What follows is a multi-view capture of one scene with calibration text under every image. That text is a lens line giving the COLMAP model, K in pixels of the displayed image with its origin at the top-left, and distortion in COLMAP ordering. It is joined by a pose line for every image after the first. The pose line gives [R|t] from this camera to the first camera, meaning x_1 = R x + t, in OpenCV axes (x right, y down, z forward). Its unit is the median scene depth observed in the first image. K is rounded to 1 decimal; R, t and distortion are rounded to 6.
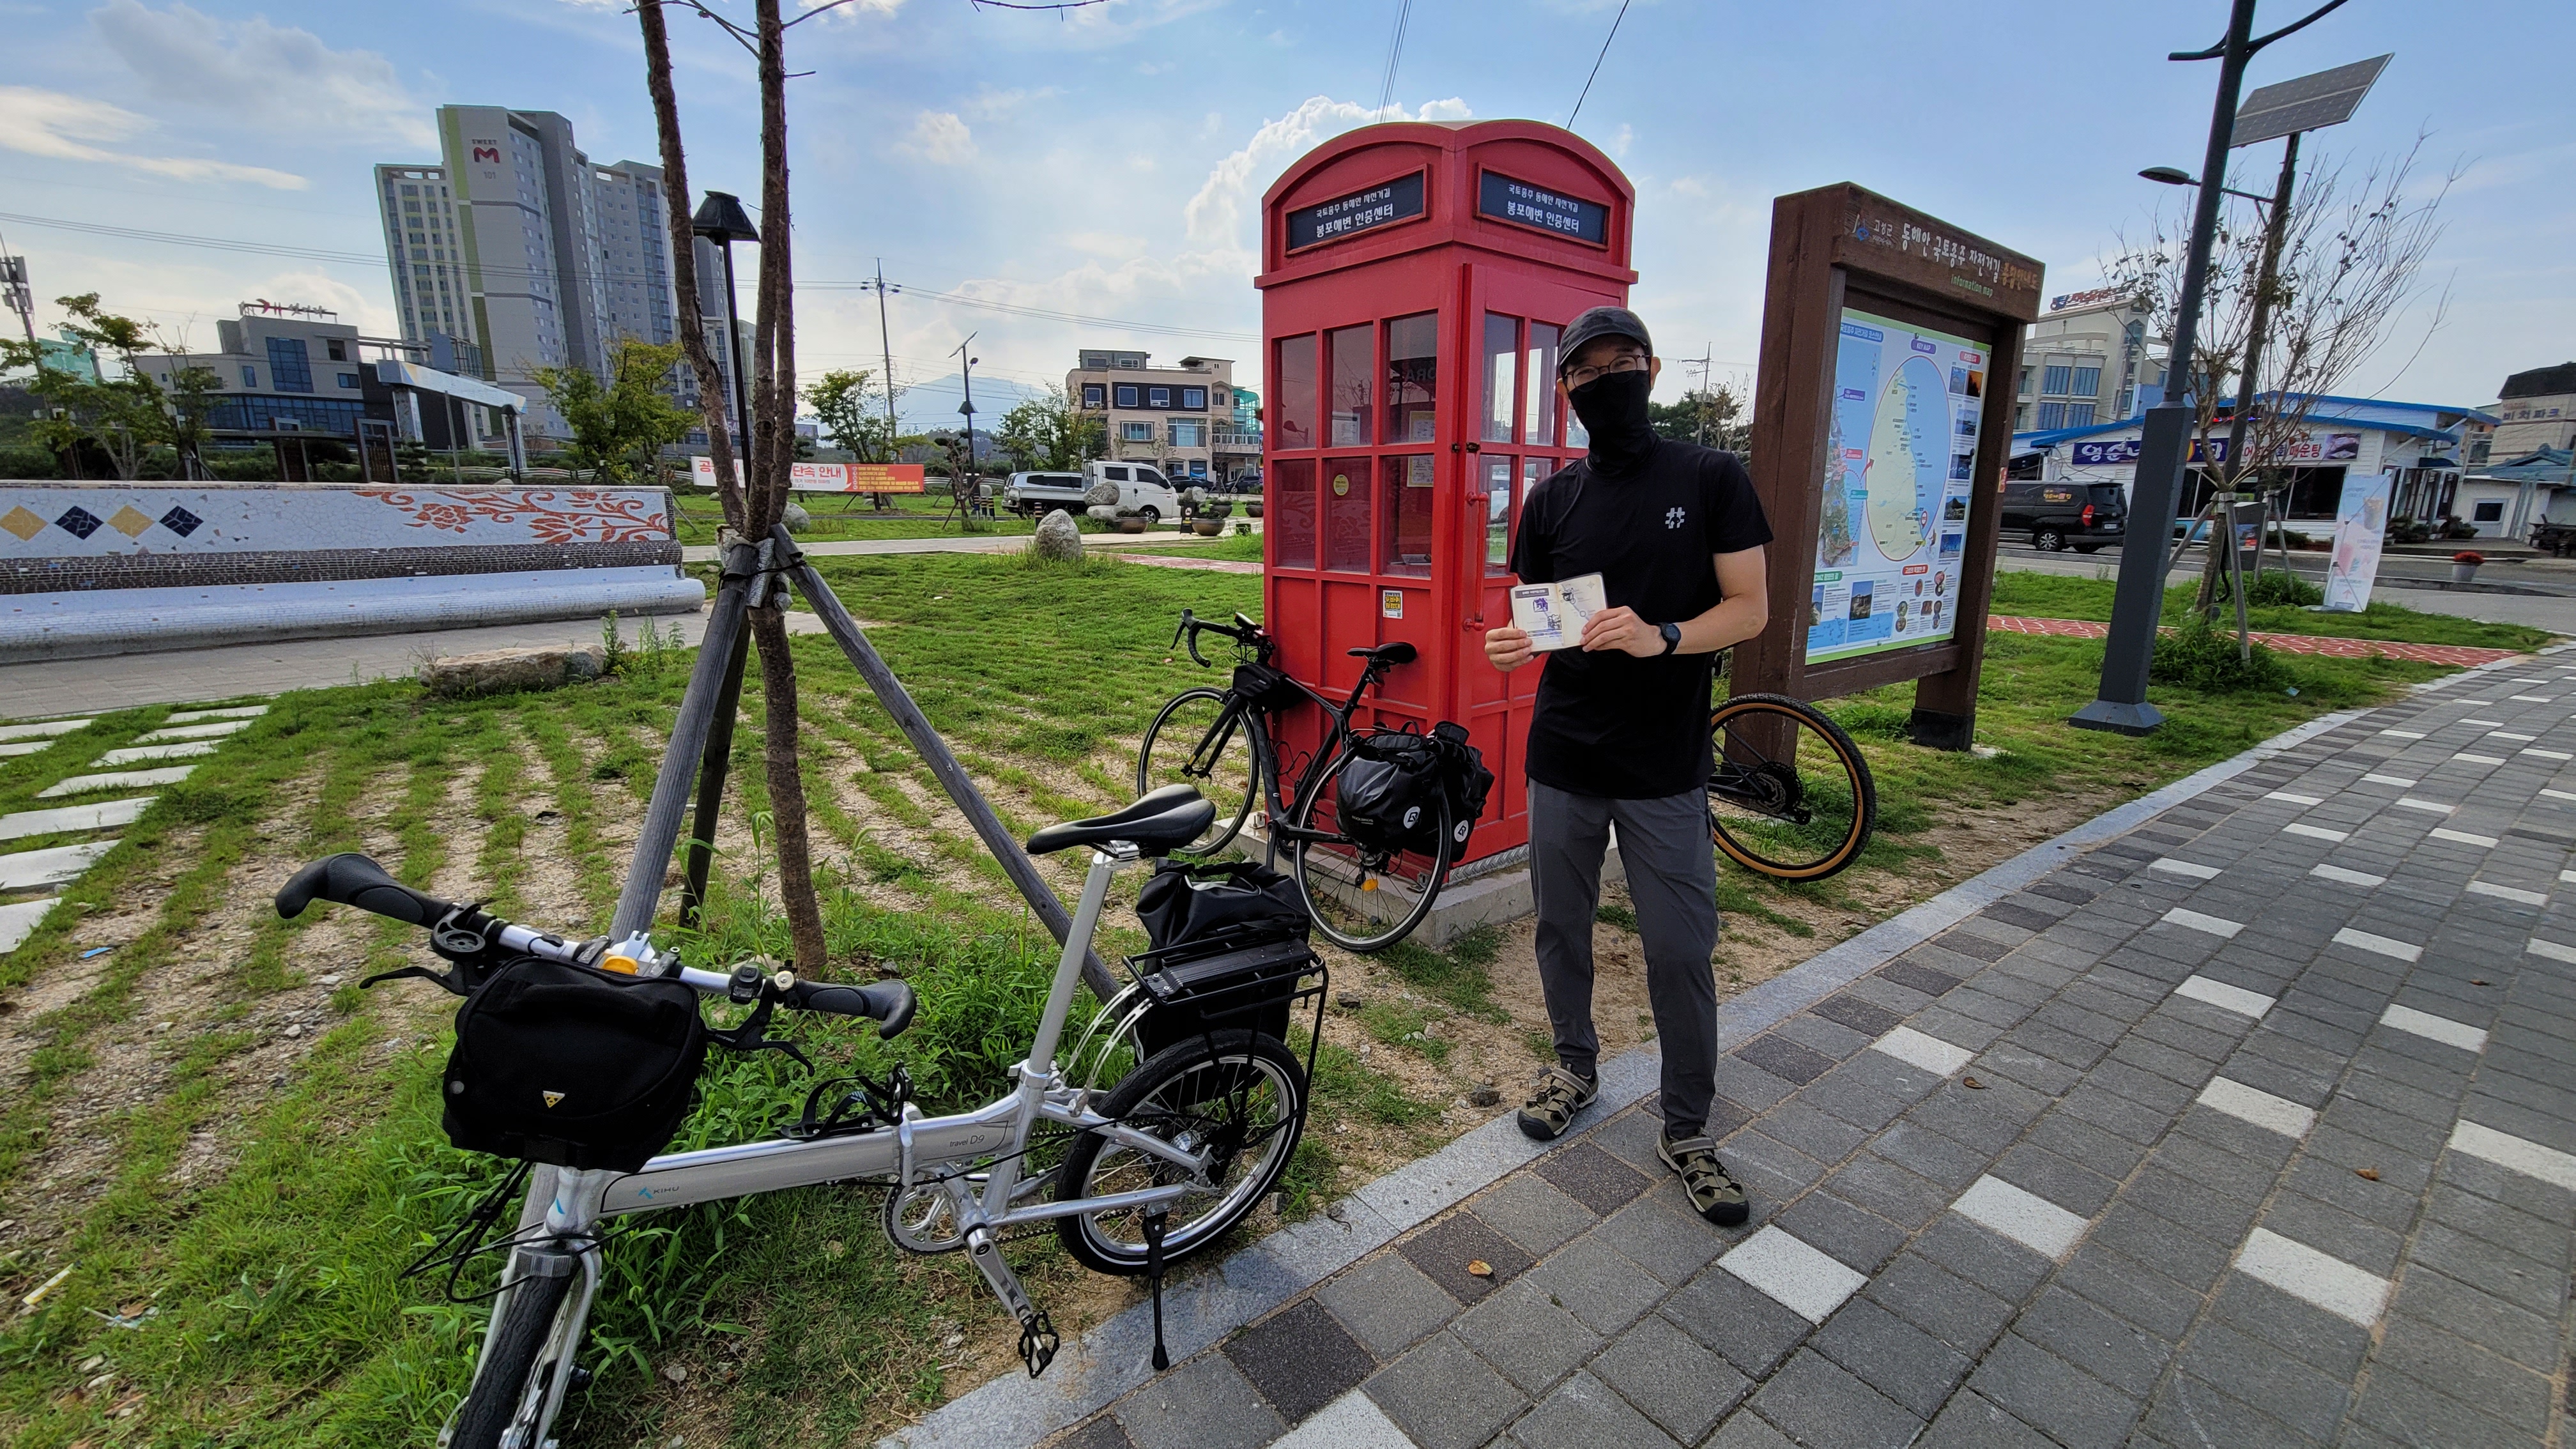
lens RADIAL K [[1052.2, 0, 1302.0], [0, 1052.2, 727.0], [0, 0, 1]] dist [0.003340, -0.002165]
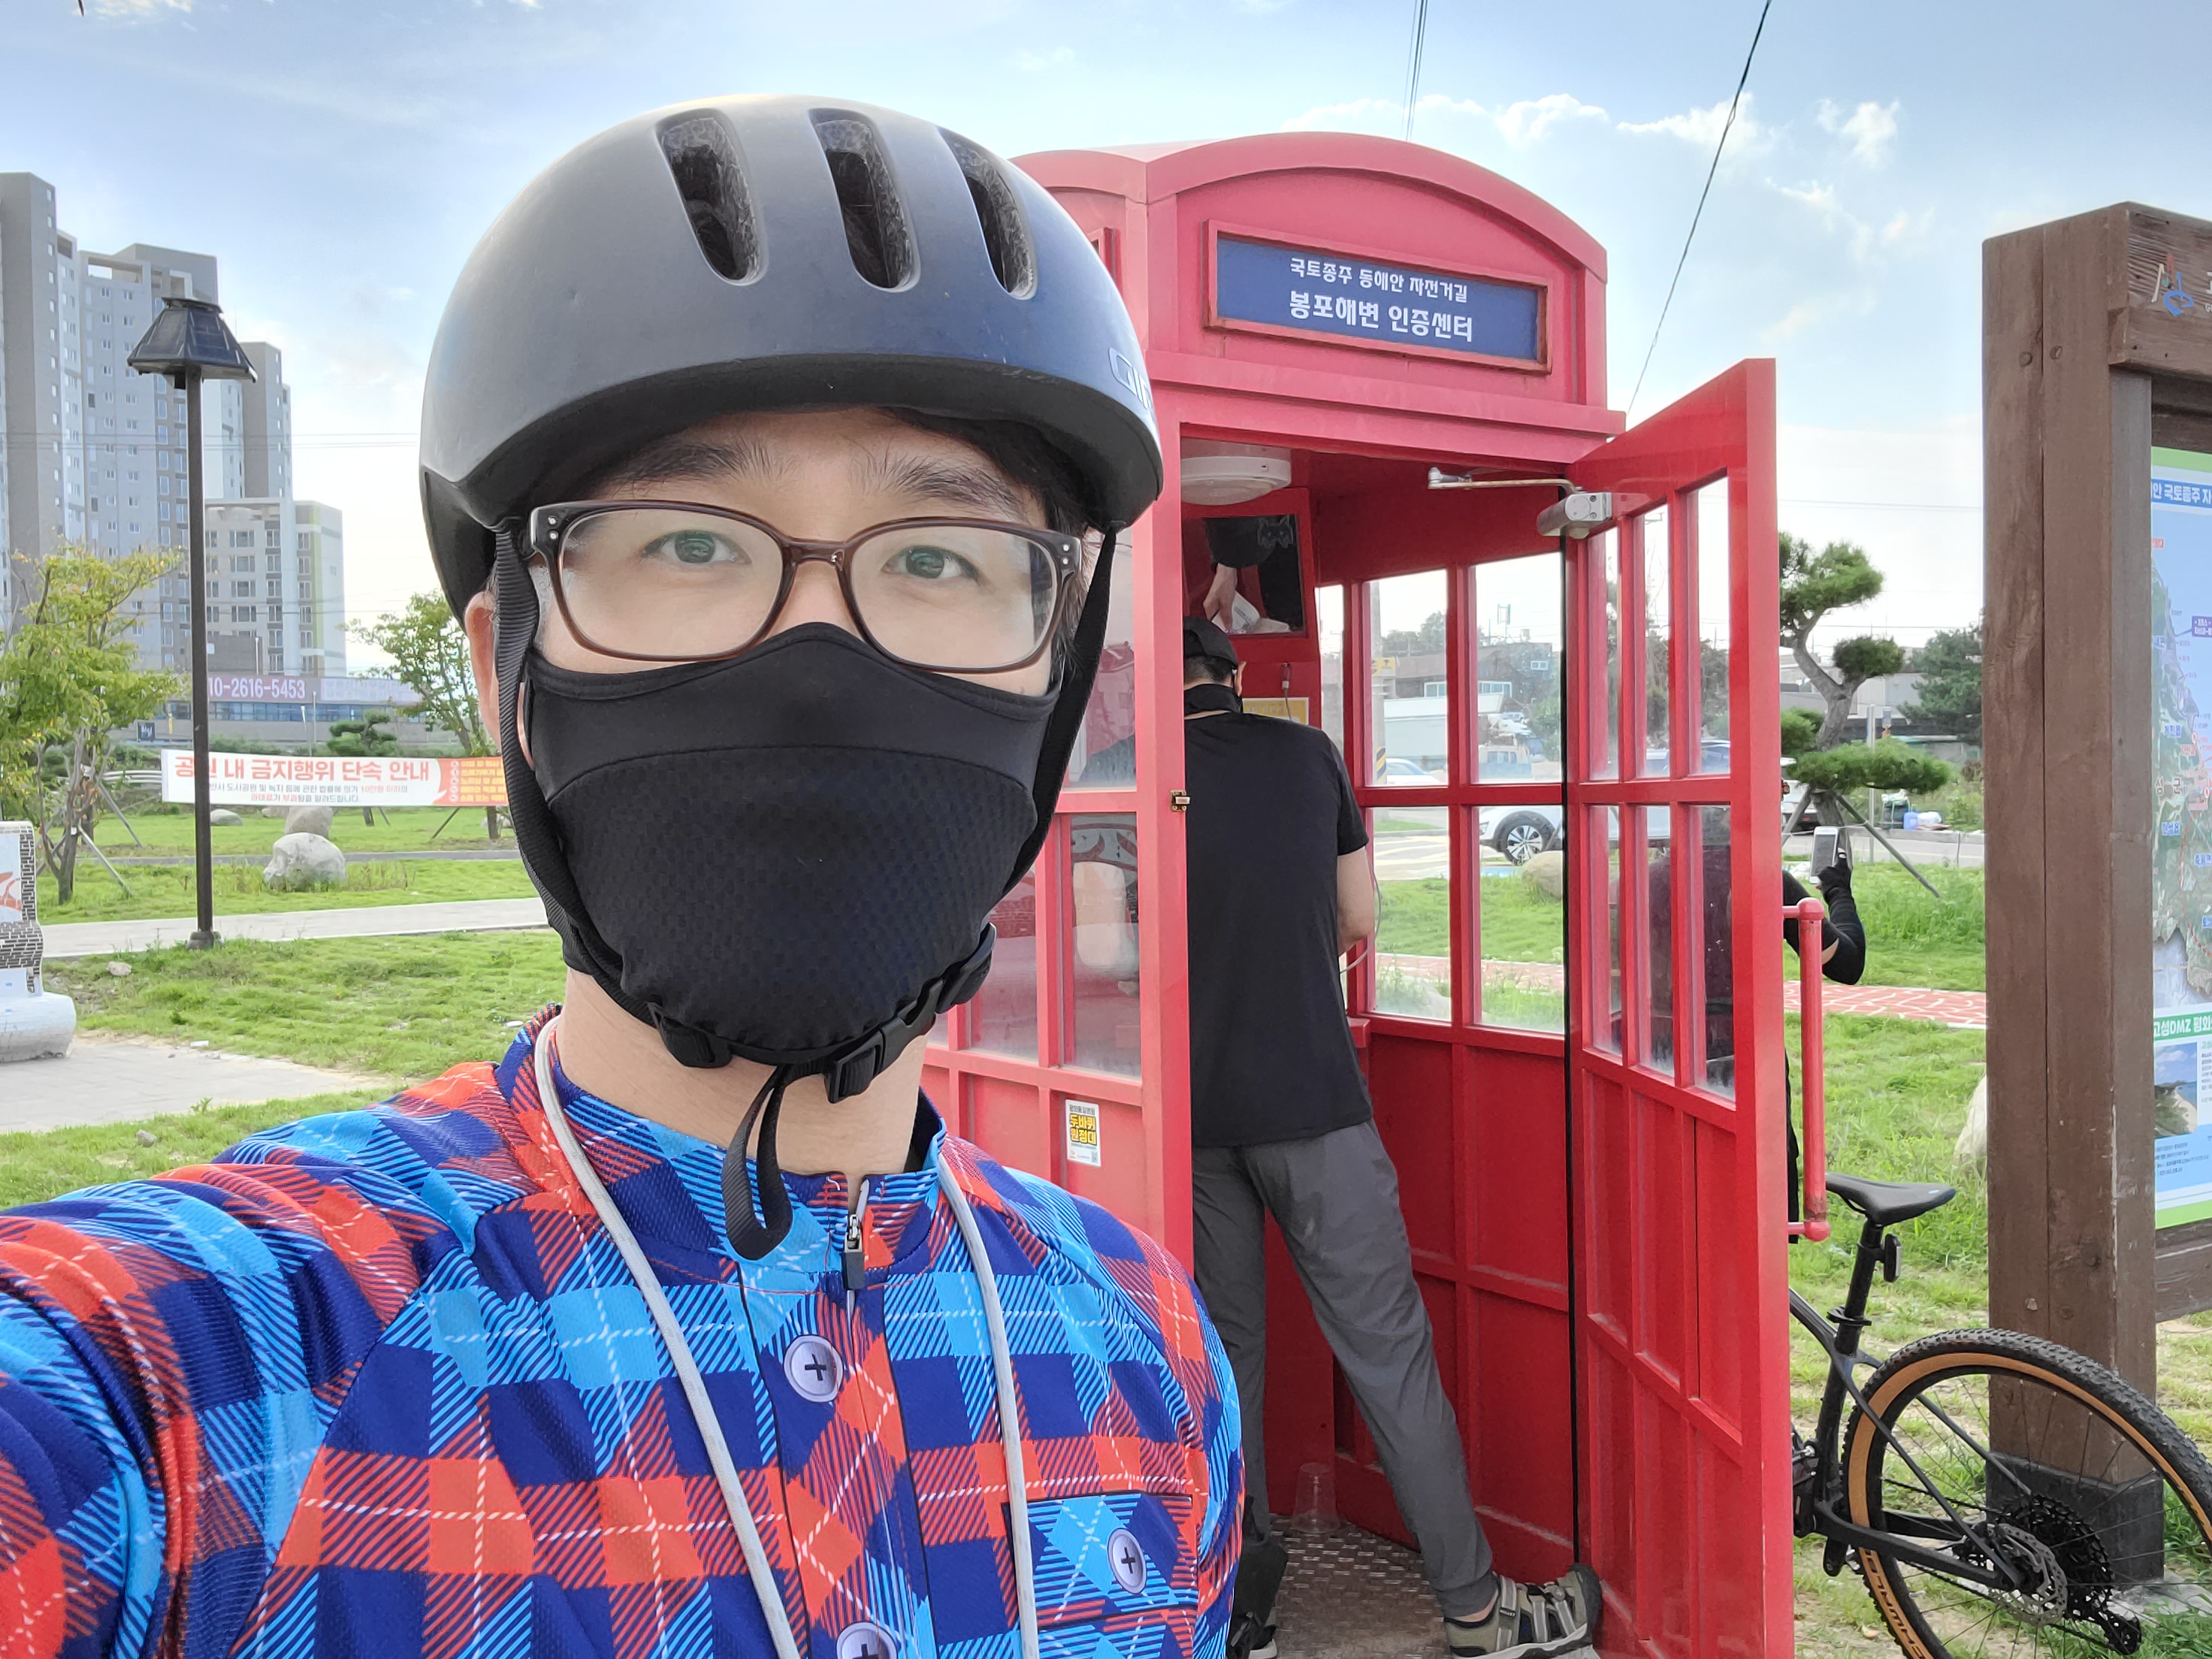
lens RADIAL K [[2076.0, 0, 1109.2], [0, 2076.0, 856.1], [0, 0, 1]] dist [0.055638, -0.064643]
pose [[0.994772, -0.018696, -0.100399, 0.165164], [-0.000137, 0.982855, -0.184379, -0.061239], [0.102125, 0.183429, 0.977714, 0.096679]]
